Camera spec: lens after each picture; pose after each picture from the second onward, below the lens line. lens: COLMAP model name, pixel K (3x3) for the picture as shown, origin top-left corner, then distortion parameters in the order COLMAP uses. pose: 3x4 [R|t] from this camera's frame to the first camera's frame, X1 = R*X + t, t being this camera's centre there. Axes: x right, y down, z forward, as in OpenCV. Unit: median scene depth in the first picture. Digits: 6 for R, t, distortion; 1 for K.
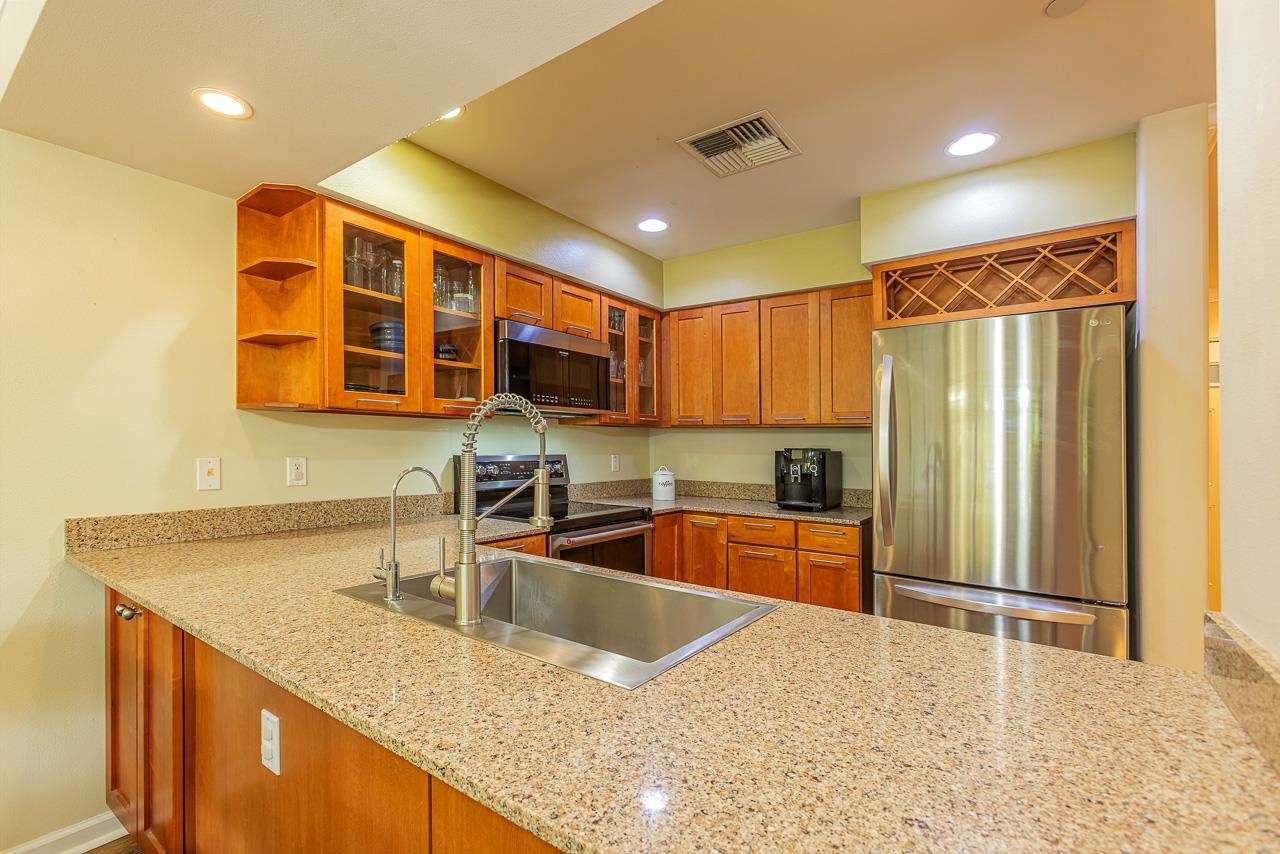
lens RADIAL K [[570.0, 0, 632.5], [0, 570.0, 433.1], [0, 0, 1]] dist [-0.007202, 0.000261]
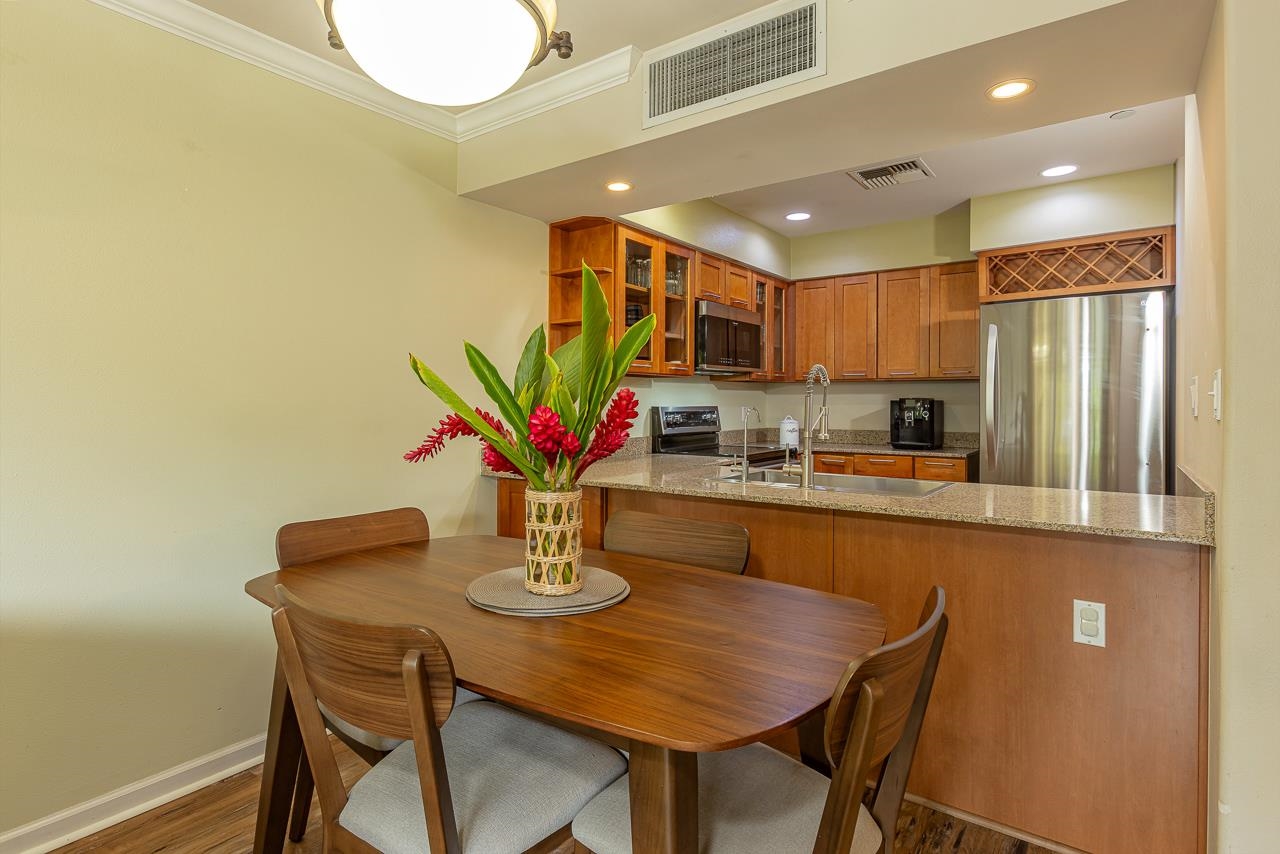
lens RADIAL K [[664.5, 0, 640.6], [0, 664.5, 416.6], [0, 0, 1]] dist [-0.038495, 0.001909]
pose [[0.999821, -0.012916, 0.013858, -0.320449], [0.012290, 0.998940, 0.044358, -0.003387], [-0.014416, -0.044179, 0.998920, -0.415582]]
